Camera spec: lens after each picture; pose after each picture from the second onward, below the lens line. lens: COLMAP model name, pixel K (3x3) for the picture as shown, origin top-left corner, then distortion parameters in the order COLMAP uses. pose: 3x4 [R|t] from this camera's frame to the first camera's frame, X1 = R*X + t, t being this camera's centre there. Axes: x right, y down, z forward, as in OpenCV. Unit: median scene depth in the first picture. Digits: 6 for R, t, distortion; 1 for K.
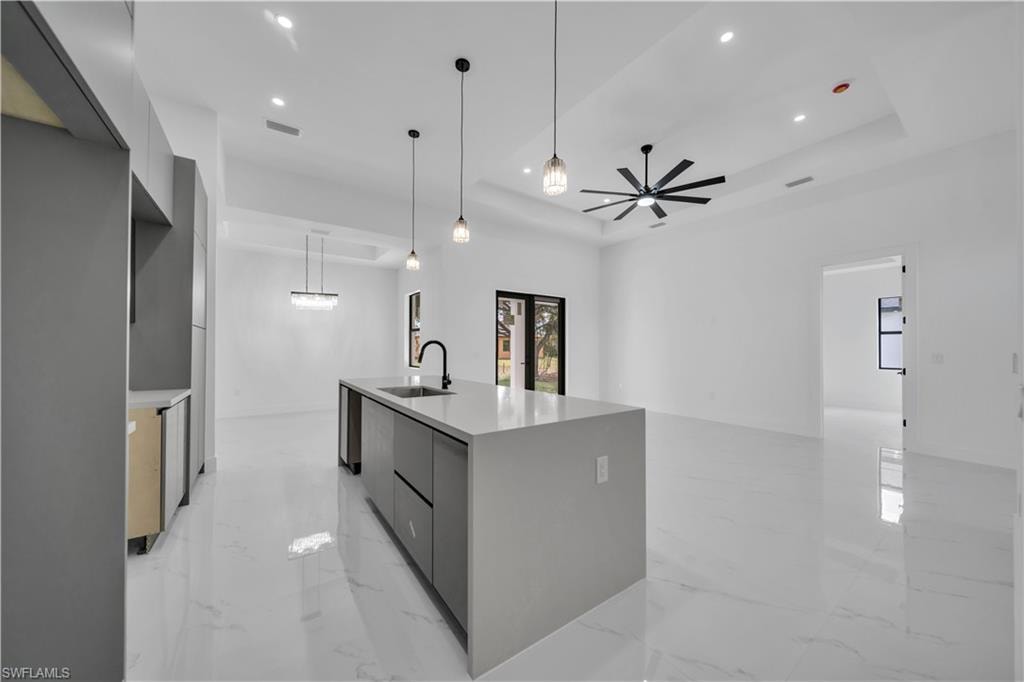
lens RADIAL K [[354.6, 0, 512.1], [0, 354.6, 347.4], [0, 0, 1]] dist [0.002735, -0.000673]
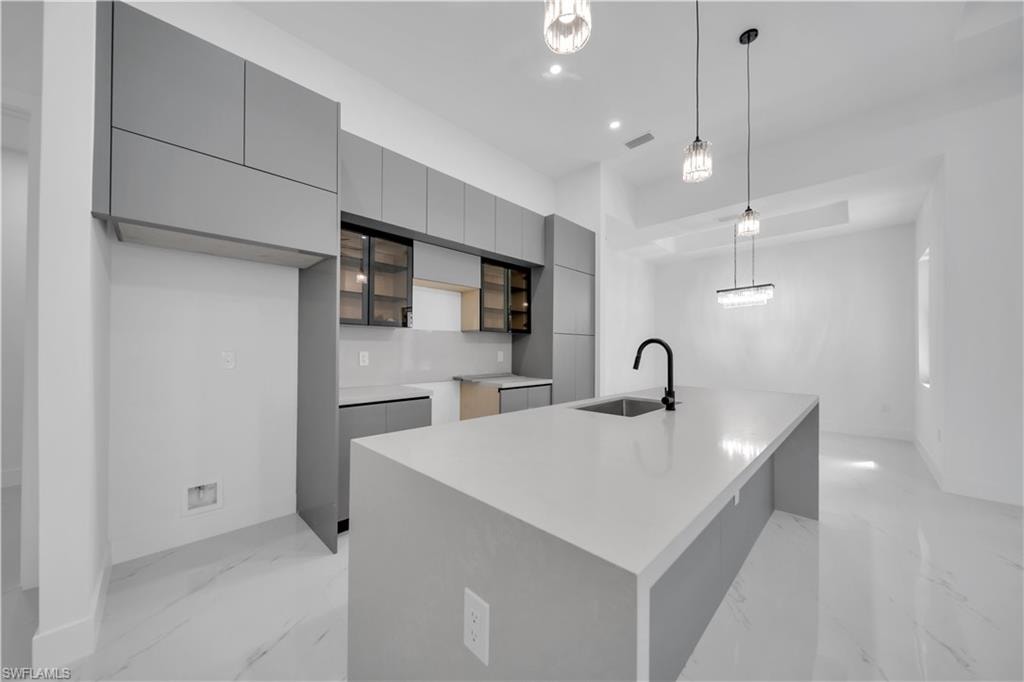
lens RADIAL K [[354.6, 0, 511.8], [0, 354.6, 347.2], [0, 0, 1]] dist [0.002735, -0.000673]
pose [[0.183774, -0.009009, -0.982927, 0.205736], [0.000498, 0.999959, -0.009072, 0.002120], [0.982968, 0.001178, 0.183771, 0.285129]]
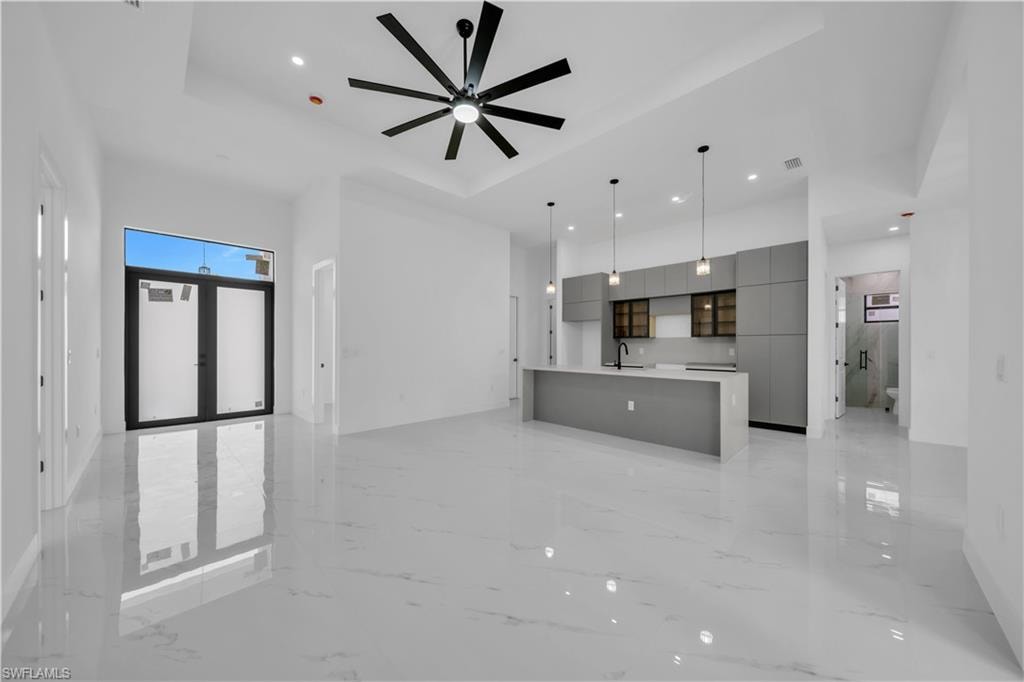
lens RADIAL K [[354.6, 0, 510.4], [0, 354.6, 348.0], [0, 0, 1]] dist [0.002735, -0.000673]
pose [[-0.983053, -0.005089, -0.183251, 0.336463], [-0.004443, 0.999982, -0.003937, 0.009550], [0.183268, -0.003056, -0.983058, 1.313196]]
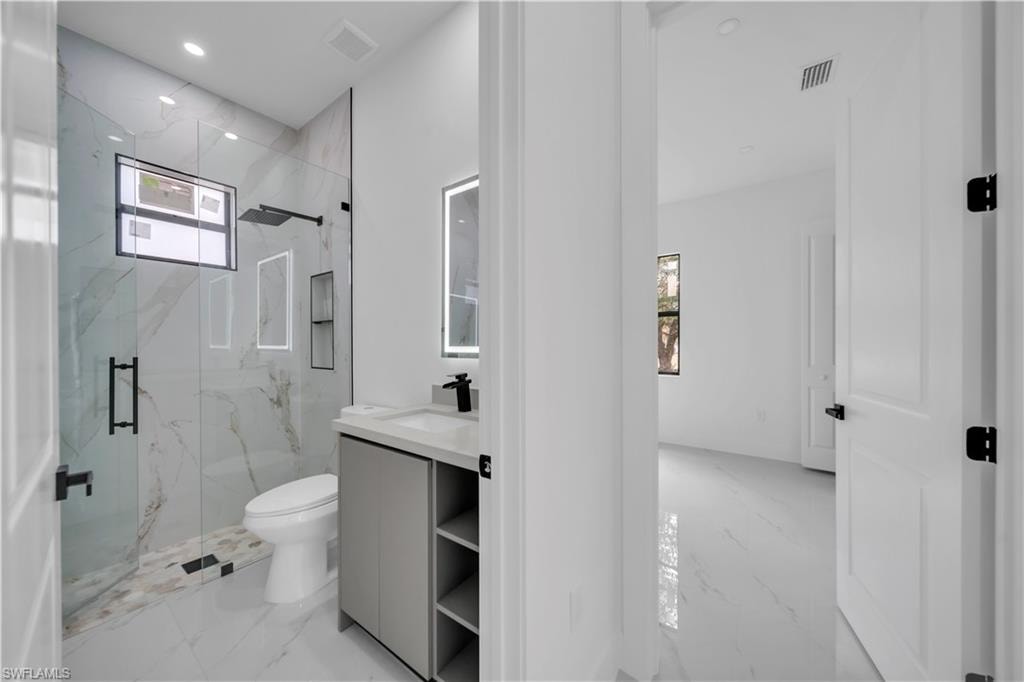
lens RADIAL K [[354.6, 0, 509.5], [0, 354.6, 343.9], [0, 0, 1]] dist [0.002735, -0.000673]
pose [[0.312983, 0.001705, -0.949757, -0.736566], [0.005286, 0.999980, 0.003537, -0.003560], [0.949744, -0.006127, 0.312968, 0.516393]]
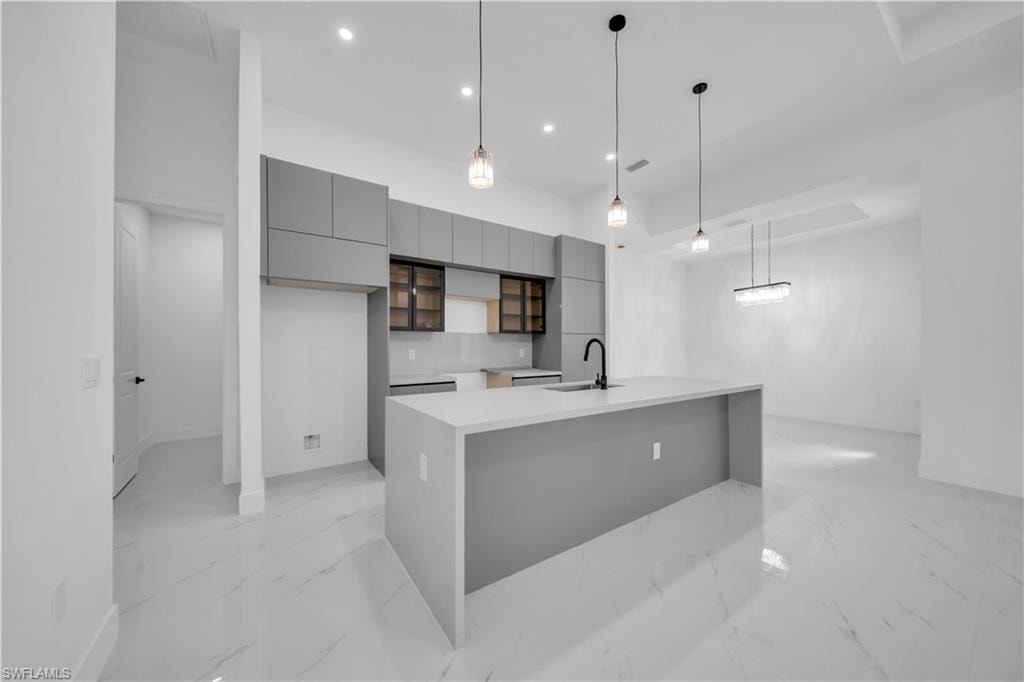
lens RADIAL K [[354.6, 0, 511.5], [0, 354.6, 348.1], [0, 0, 1]] dist [0.002735, -0.000673]
pose [[-0.003100, -0.000359, -0.999995, 0.373585], [0.008264, 0.999966, -0.000385, 0.002652], [0.999961, -0.008265, -0.003097, 0.372429]]
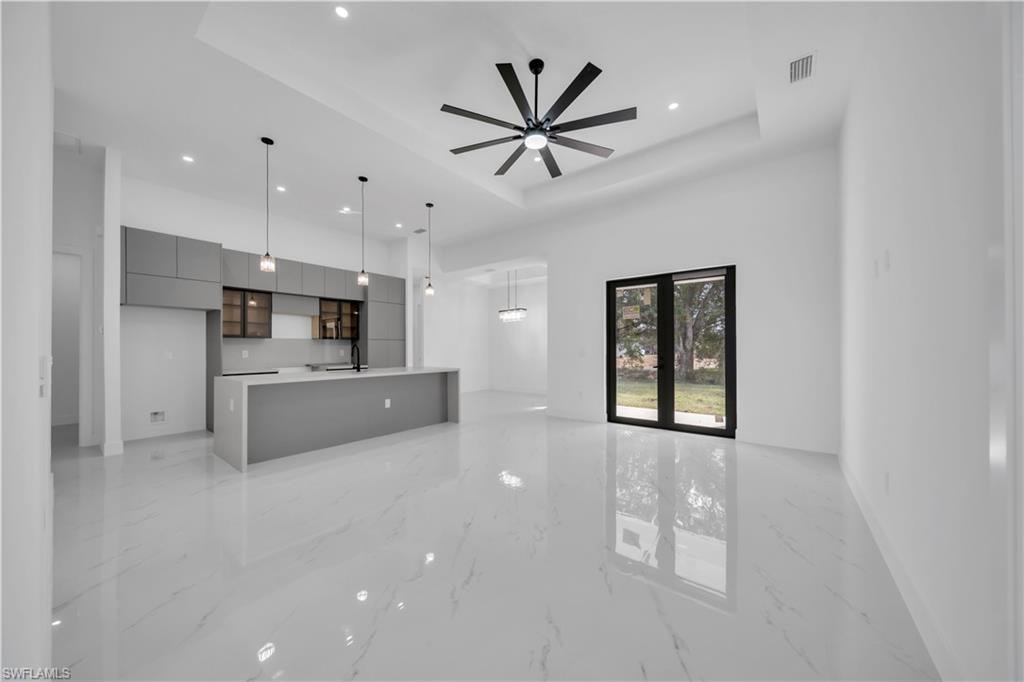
lens RADIAL K [[354.6, 0, 510.6], [0, 354.6, 347.2], [0, 0, 1]] dist [0.002735, -0.000673]
pose [[0.293308, -0.007159, -0.955991, 0.839654], [0.009161, 0.999947, -0.004678, 0.005878], [0.955974, -0.007386, 0.293358, 0.592742]]
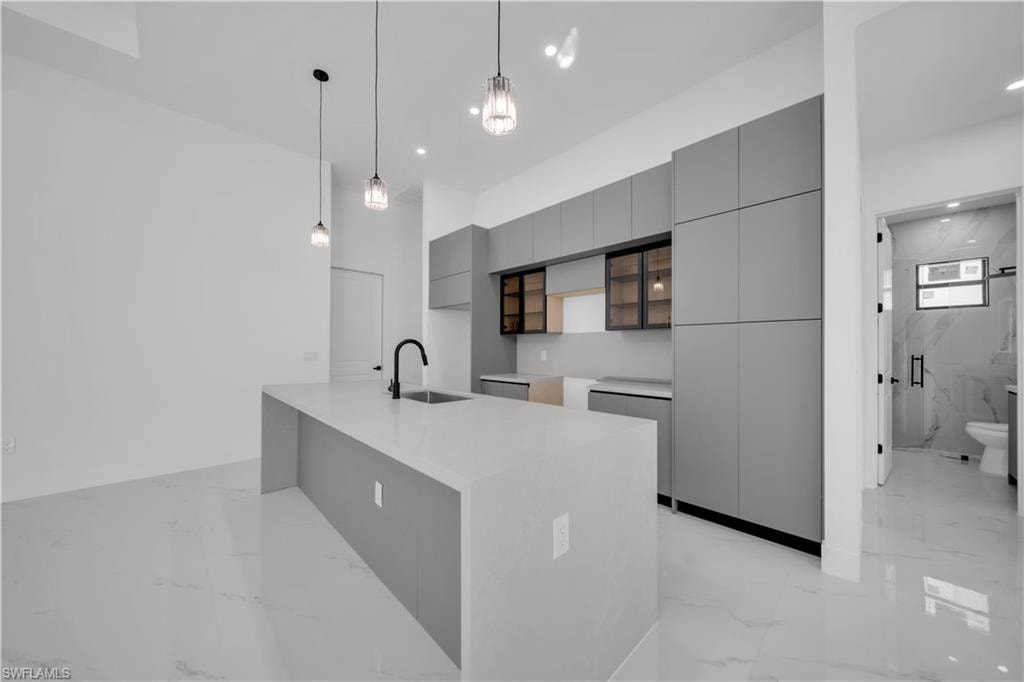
lens RADIAL K [[354.6, 0, 509.2], [0, 354.6, 346.4], [0, 0, 1]] dist [0.002735, -0.000673]
pose [[-0.987177, -0.007127, -0.159468, -0.153797], [-0.005381, 0.999921, -0.011384, 0.002870], [0.159537, -0.010380, -0.987137, 0.906368]]
